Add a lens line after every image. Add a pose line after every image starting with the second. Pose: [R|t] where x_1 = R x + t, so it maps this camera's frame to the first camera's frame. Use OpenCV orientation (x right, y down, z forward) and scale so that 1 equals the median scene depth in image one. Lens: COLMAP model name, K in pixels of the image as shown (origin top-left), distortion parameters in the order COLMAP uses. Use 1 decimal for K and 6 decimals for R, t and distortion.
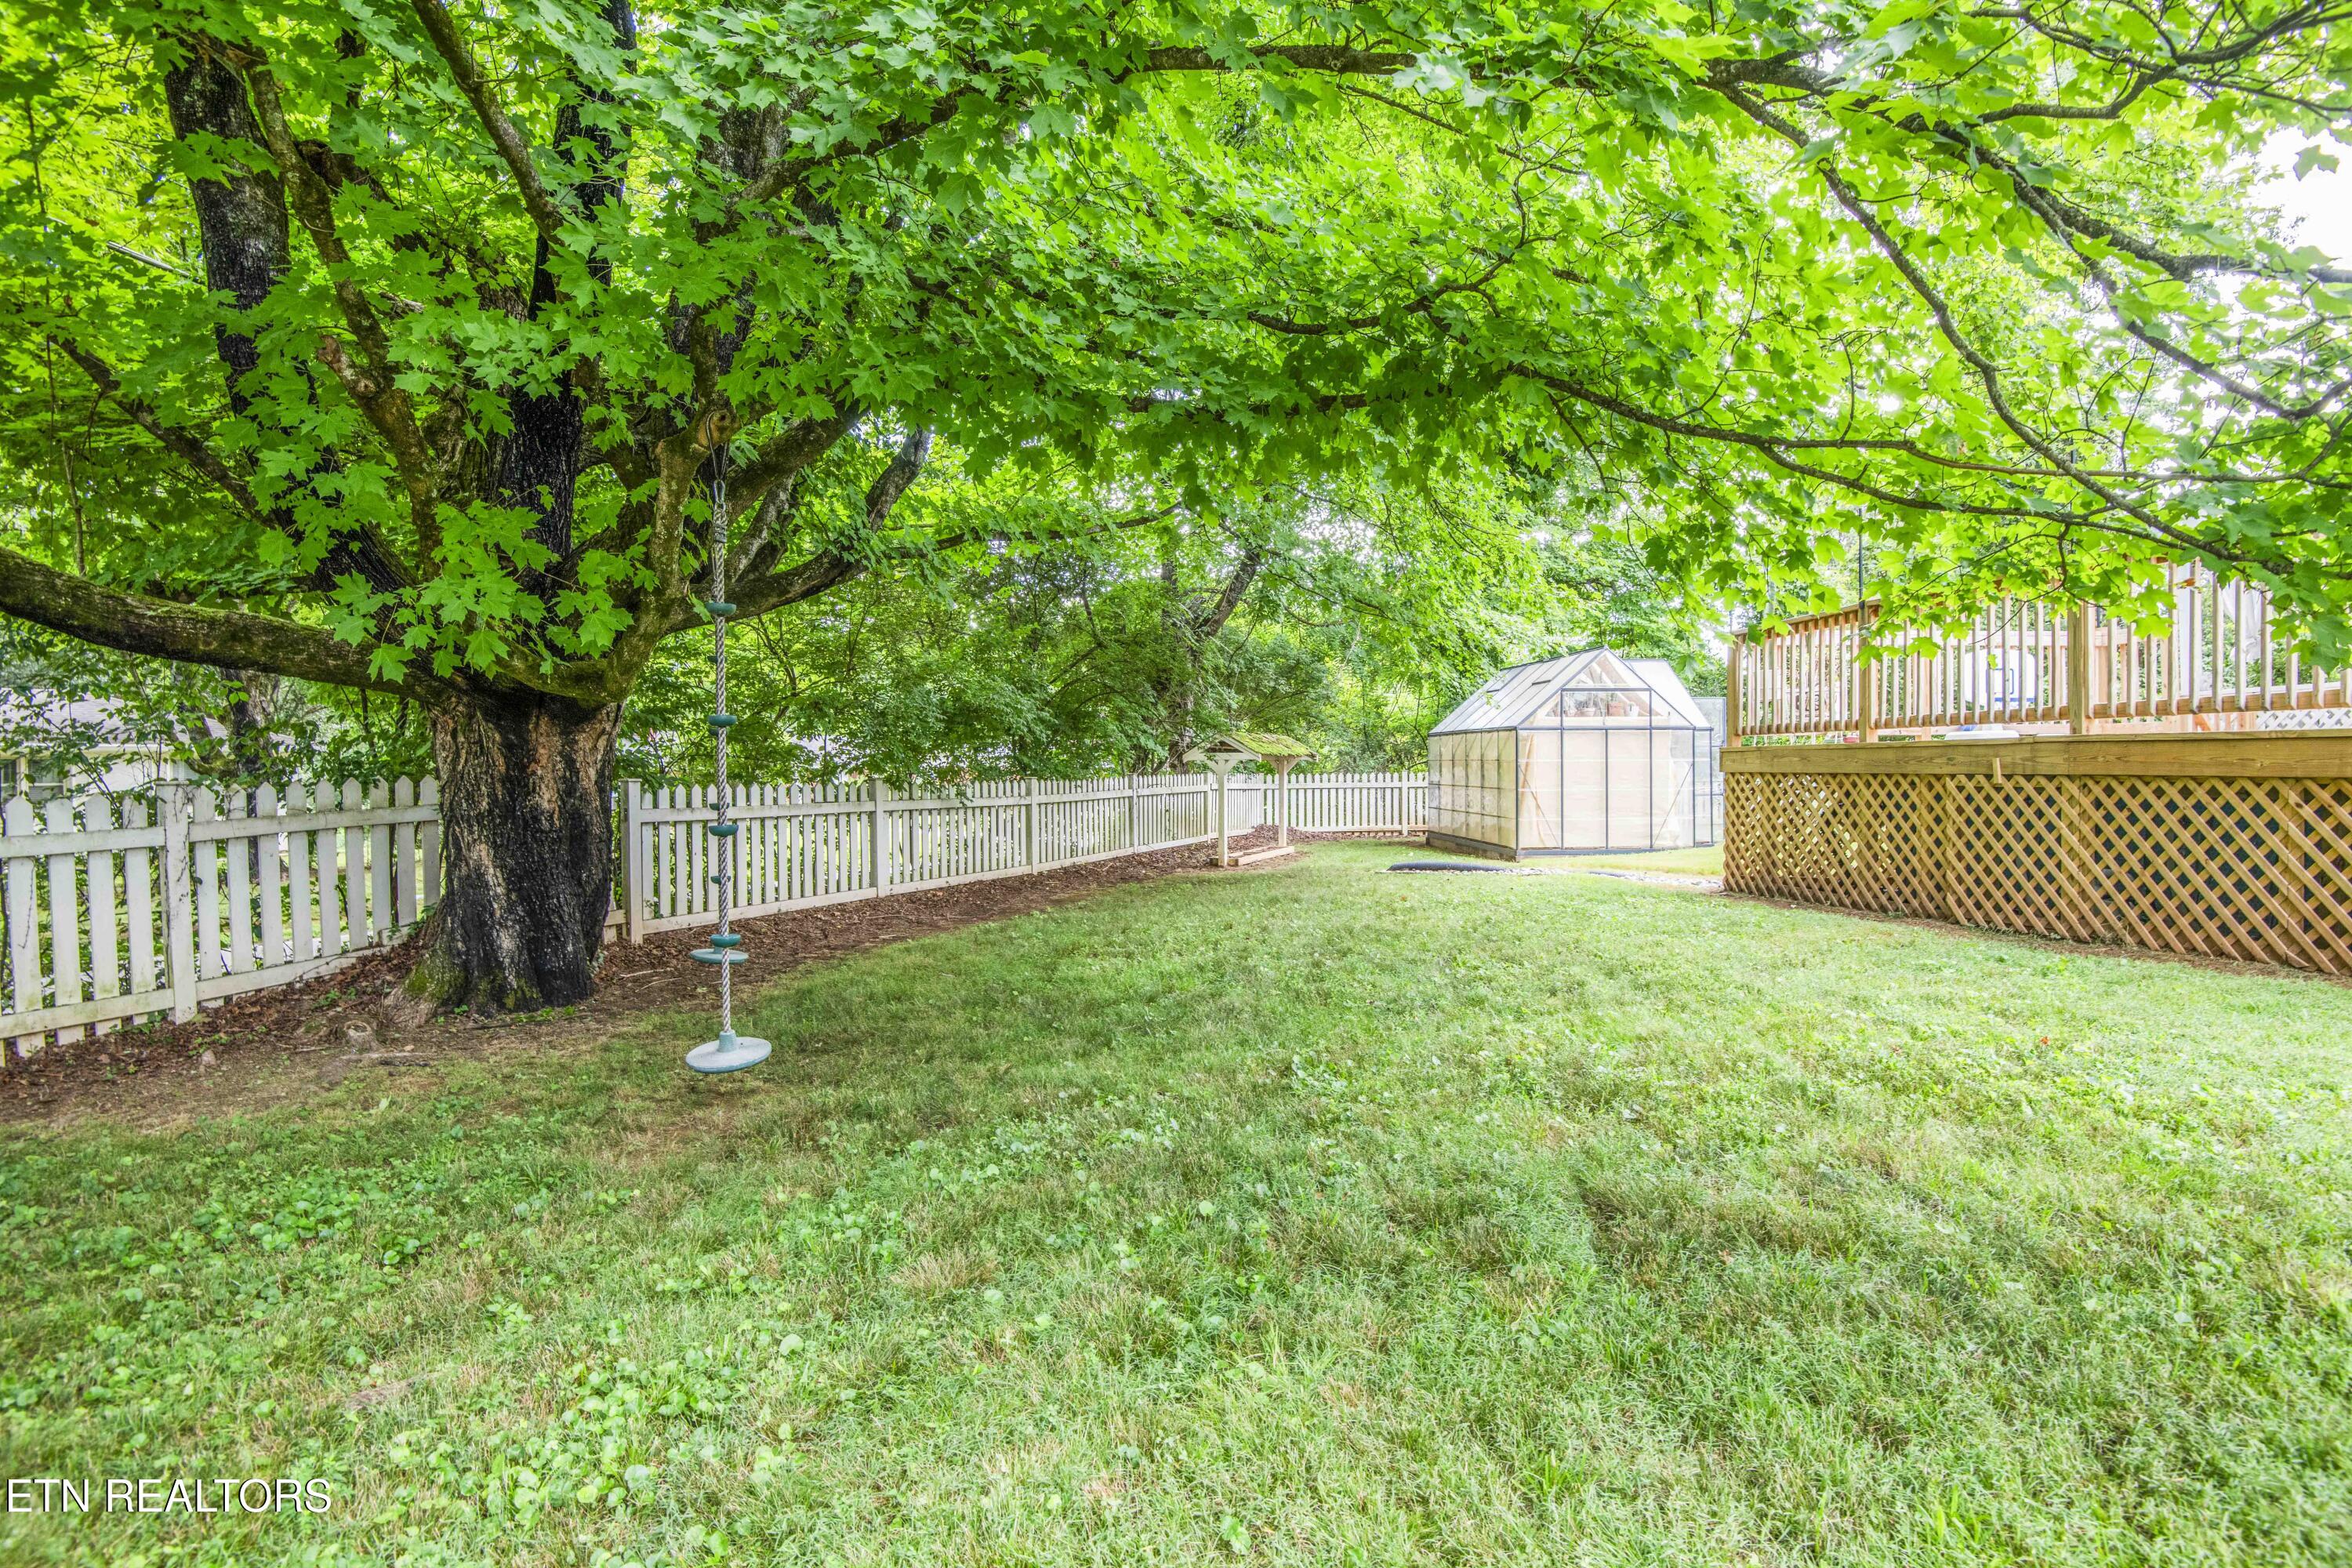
lens RADIAL K [[1088.2, 0, 1174.7], [0, 1088.2, 783.6], [0, 0, 1]] dist [-0.025617, -0.009252]
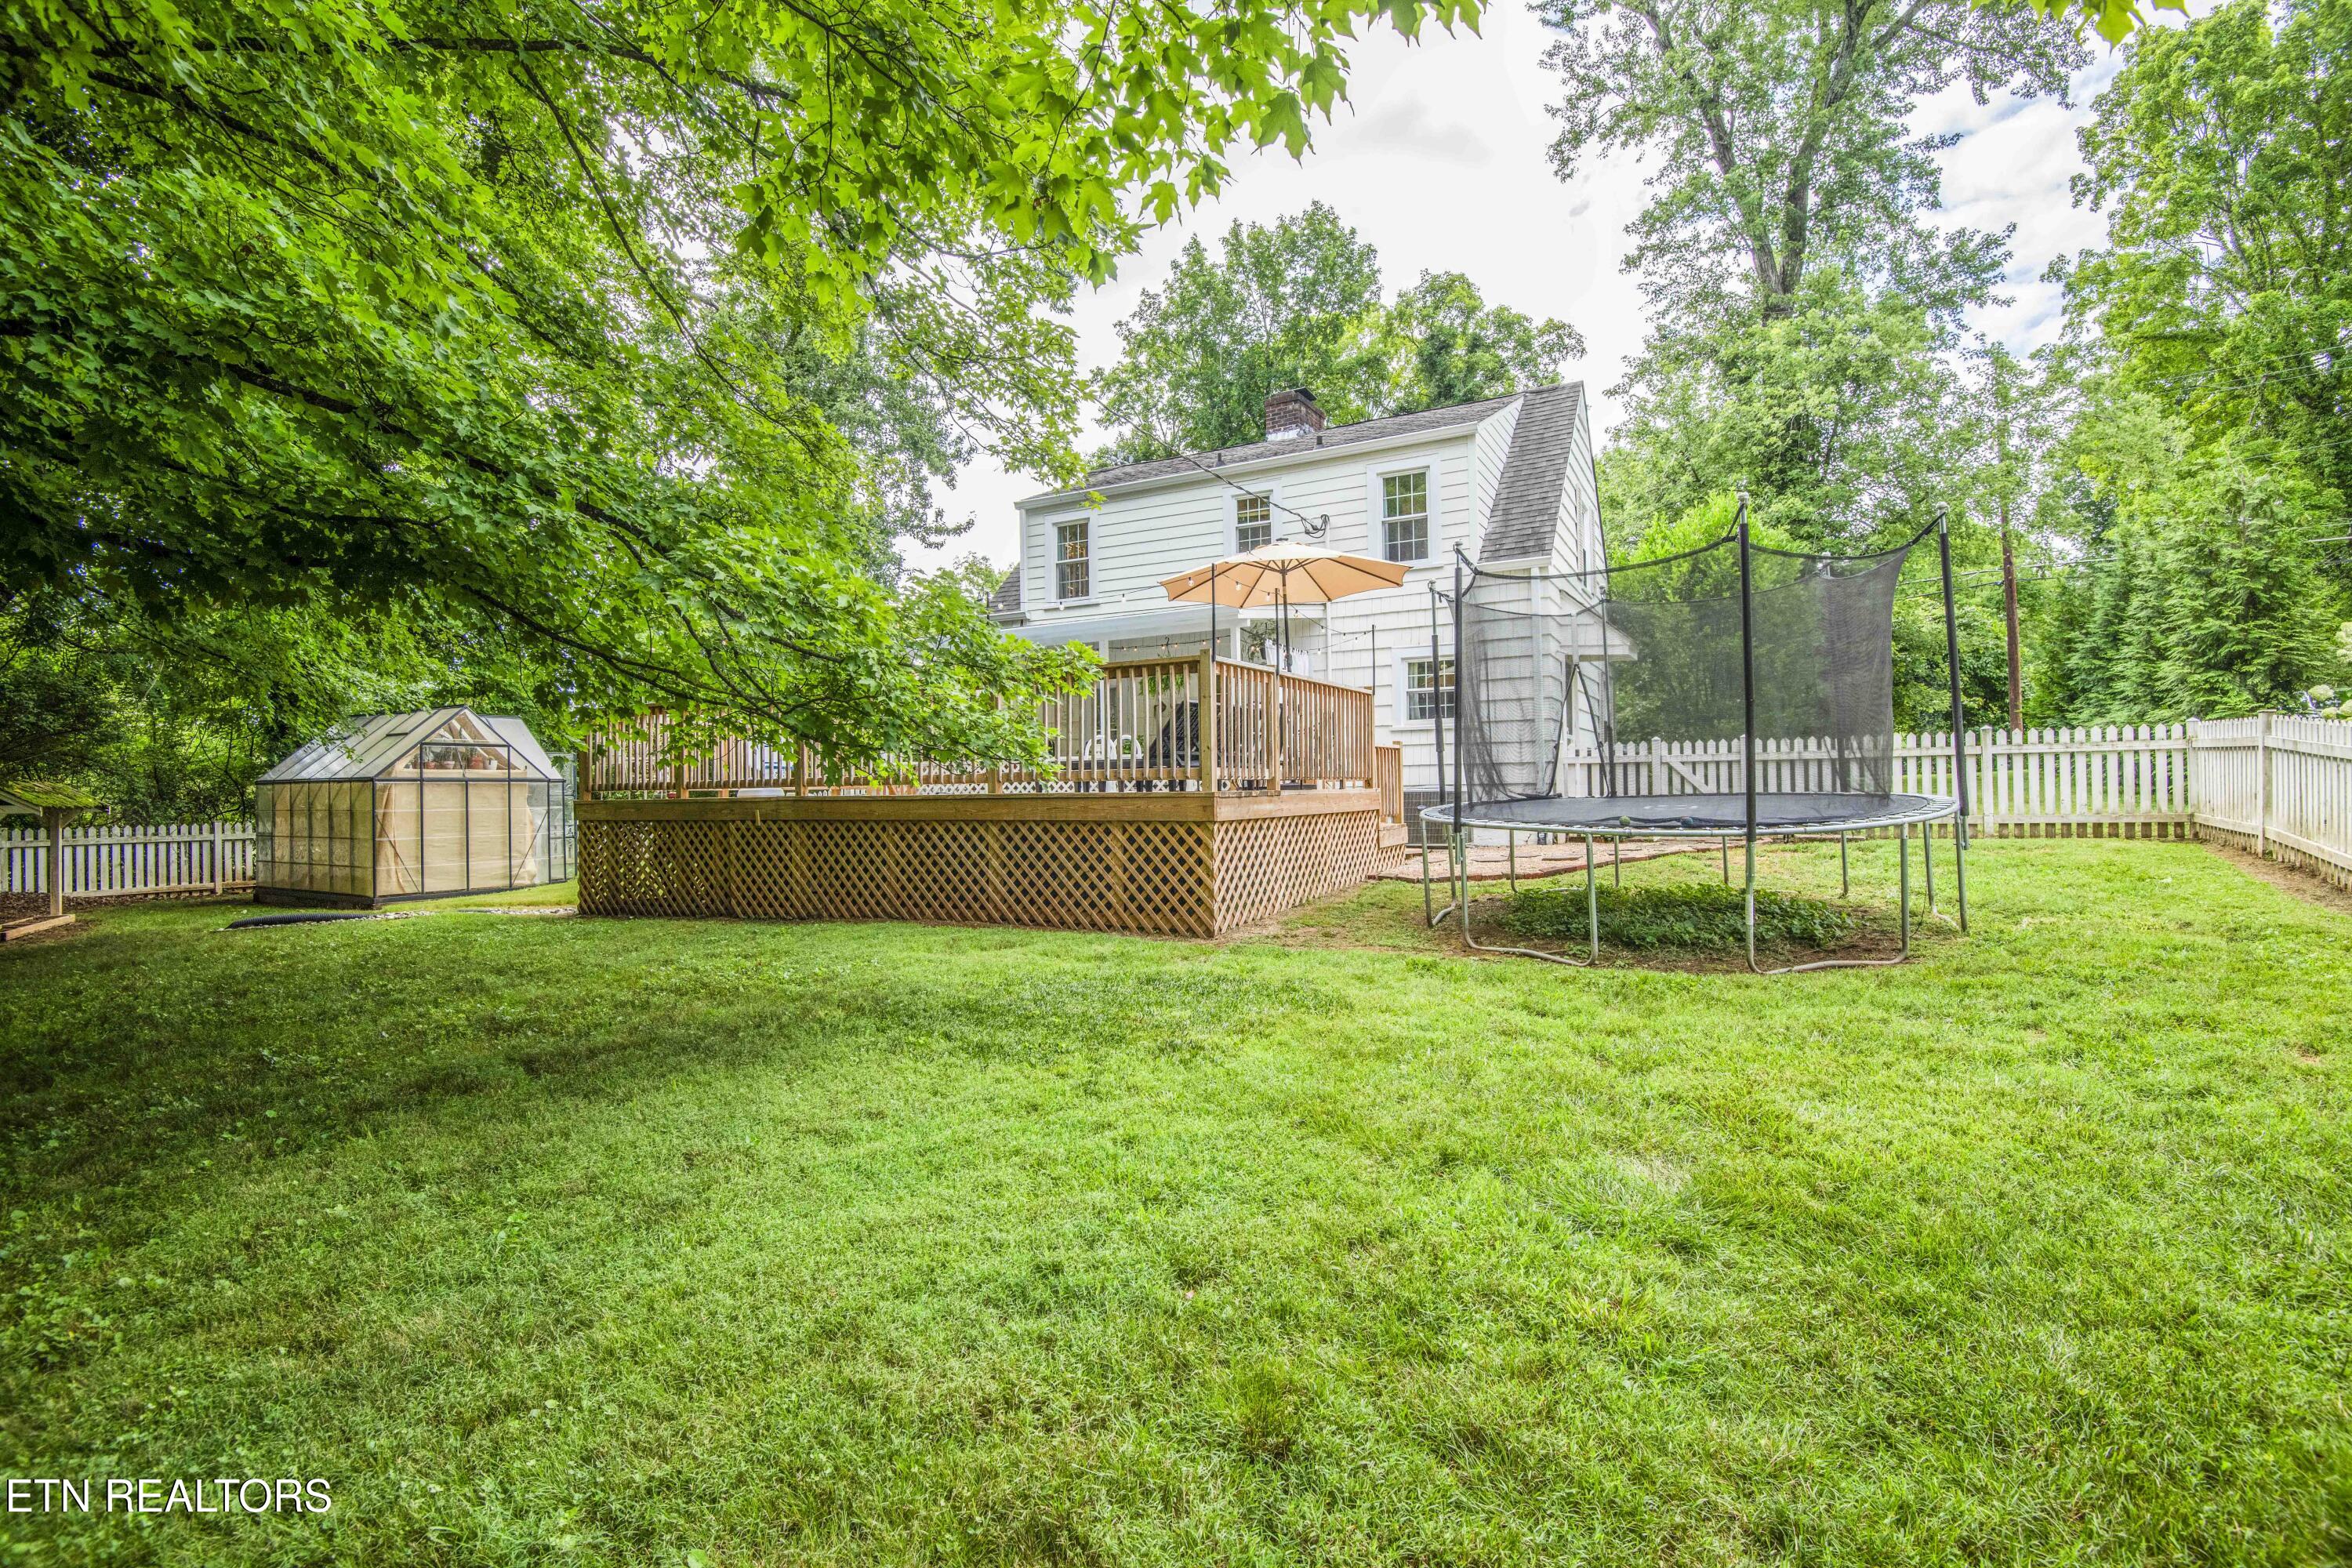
lens RADIAL K [[1088.2, 0, 1190.1], [0, 1088.2, 782.2], [0, 0, 1]] dist [-0.025617, -0.009252]
pose [[0.546723, 0.007329, 0.837281, -0.109574], [0.024340, 0.999400, -0.024641, -0.004660], [-0.836960, 0.033851, 0.546217, -0.203704]]
